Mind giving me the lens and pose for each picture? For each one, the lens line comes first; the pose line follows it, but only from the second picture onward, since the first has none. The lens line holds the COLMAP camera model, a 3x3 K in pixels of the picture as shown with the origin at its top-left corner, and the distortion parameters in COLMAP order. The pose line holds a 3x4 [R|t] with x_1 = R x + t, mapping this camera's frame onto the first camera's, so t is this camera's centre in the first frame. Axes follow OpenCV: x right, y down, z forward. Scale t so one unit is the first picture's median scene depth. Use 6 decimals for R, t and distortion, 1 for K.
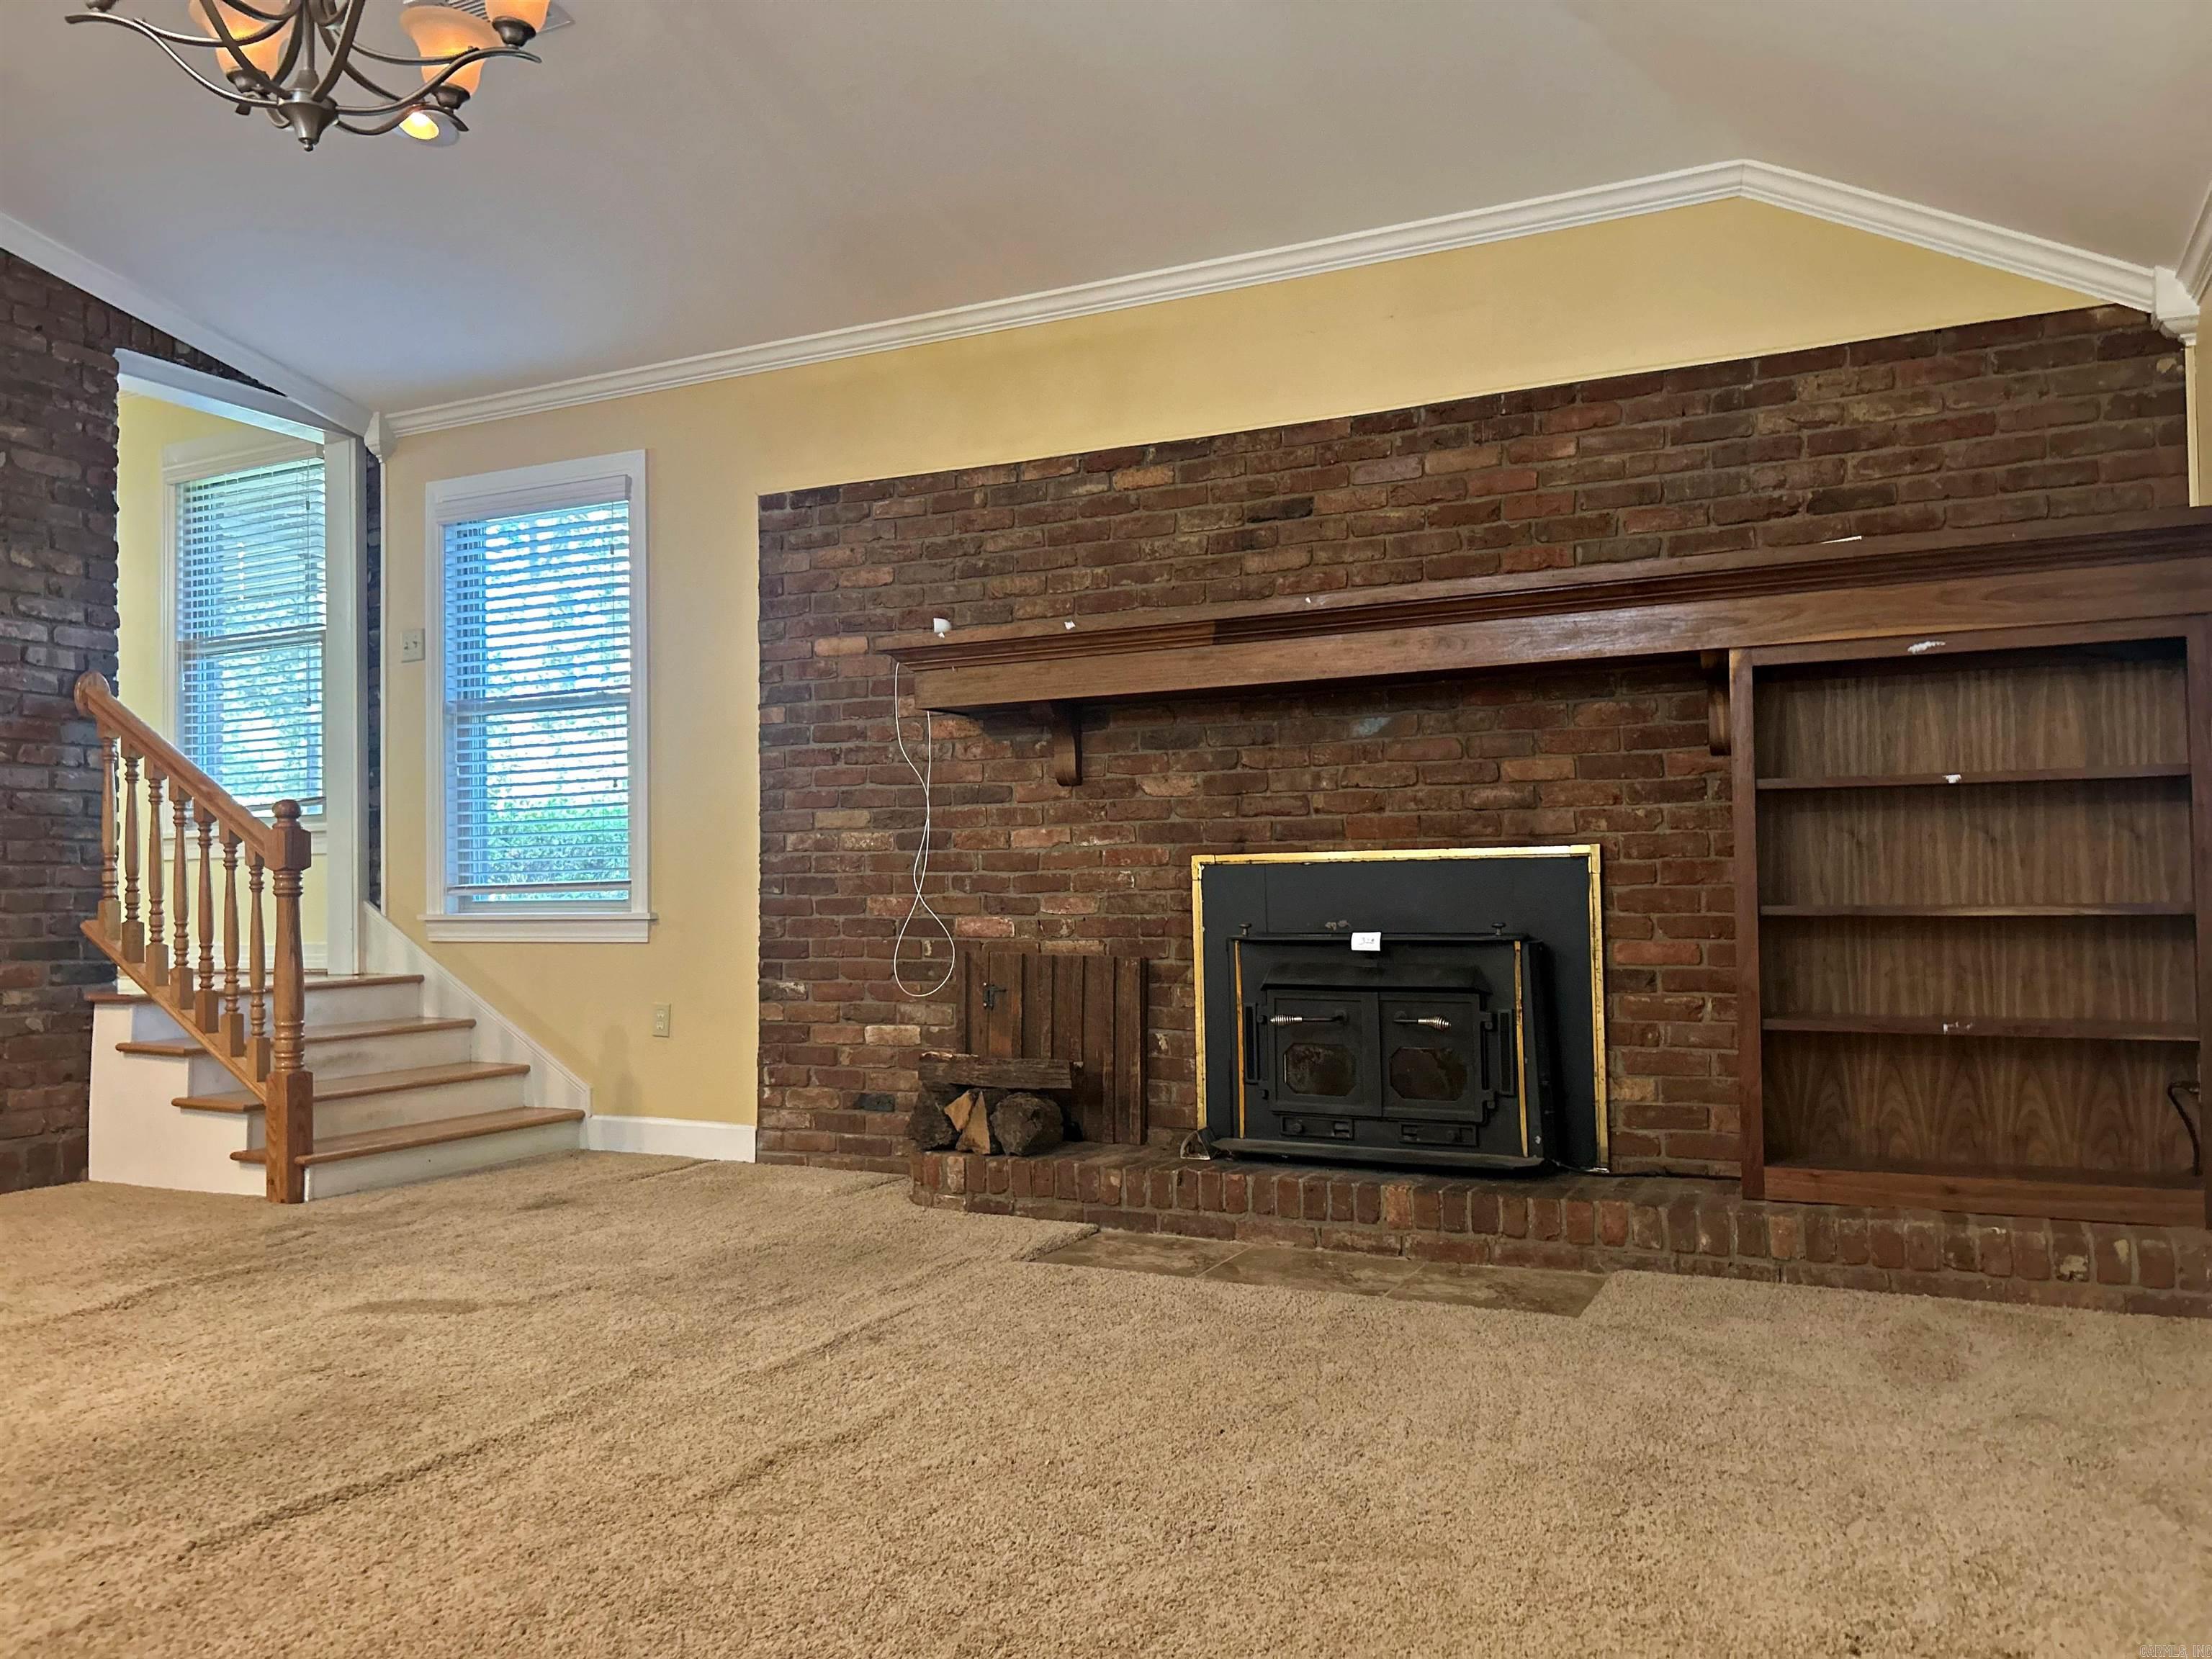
lens RADIAL K [[1581.2, 0, 1106.0], [0, 1581.2, 829.5], [0, 0, 1]] dist [0.070234, -0.135422]
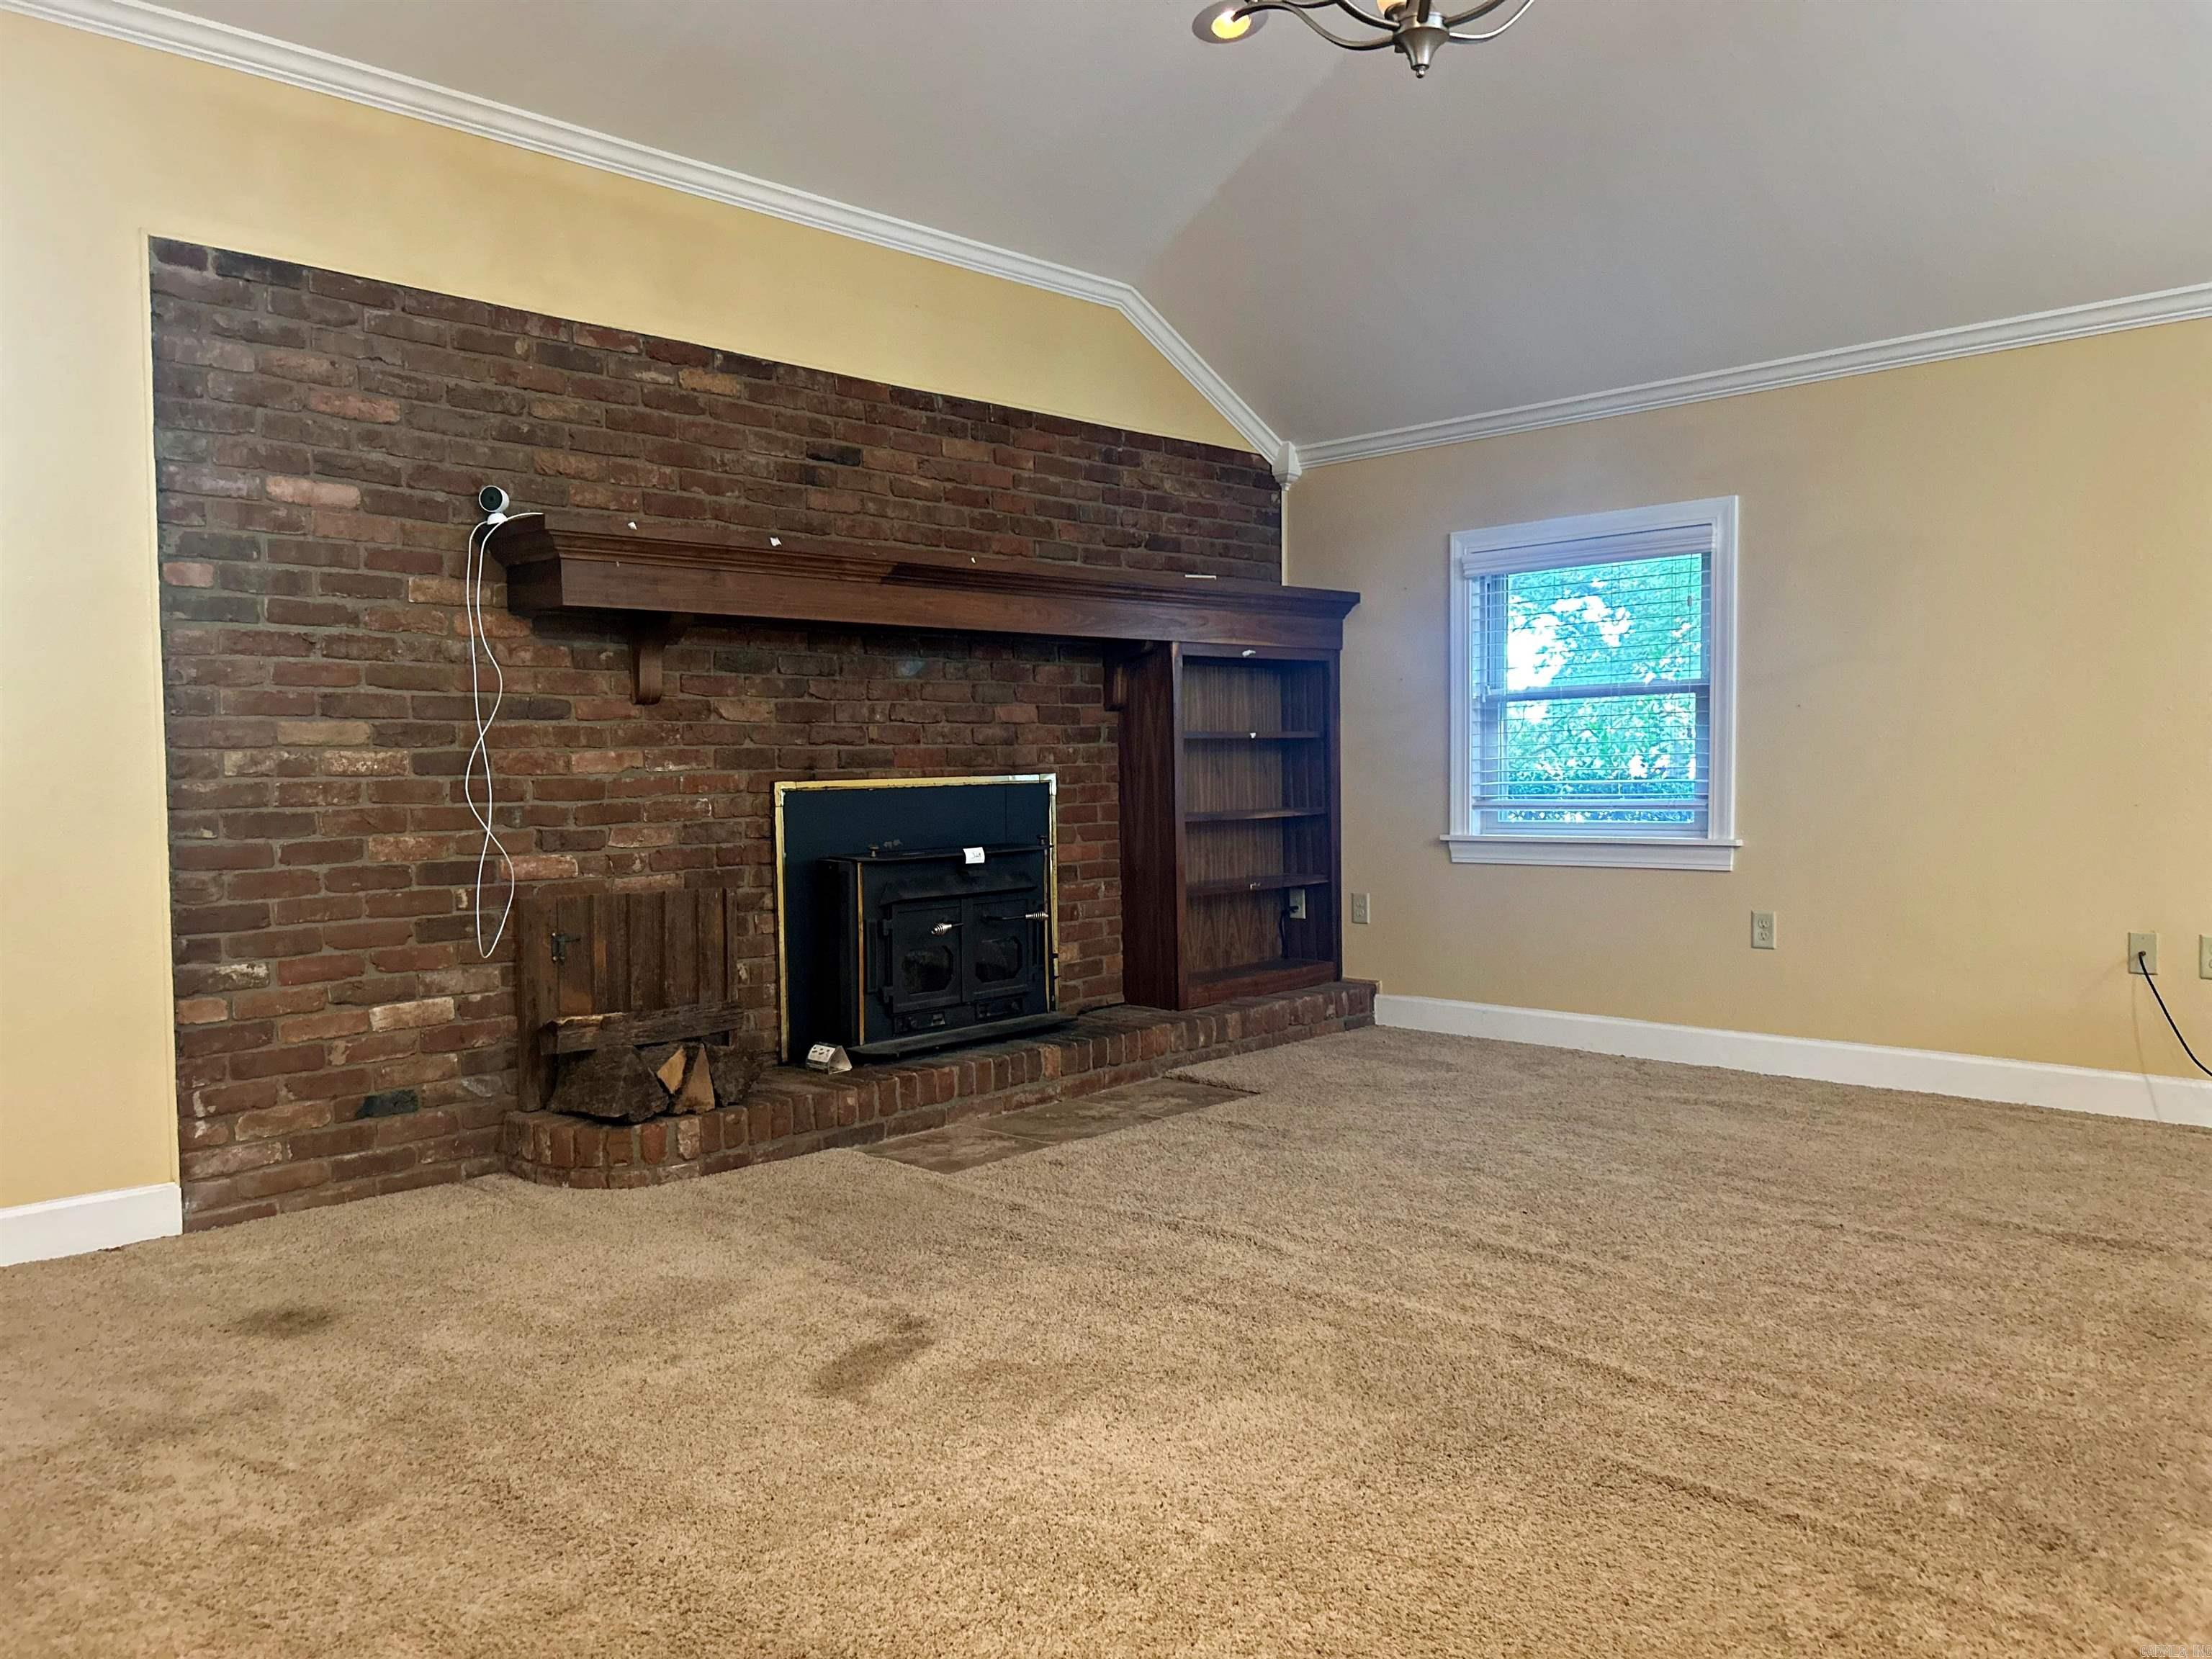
lens RADIAL K [[1654.4, 0, 1106.0], [0, 1654.4, 829.5], [0, 0, 1]] dist [0.002416, -0.097196]
pose [[0.303336, -0.034890, 0.952245, -0.842559], [-0.026376, 0.998639, 0.044991, -0.005968], [-0.952518, -0.038764, 0.302003, 0.461488]]
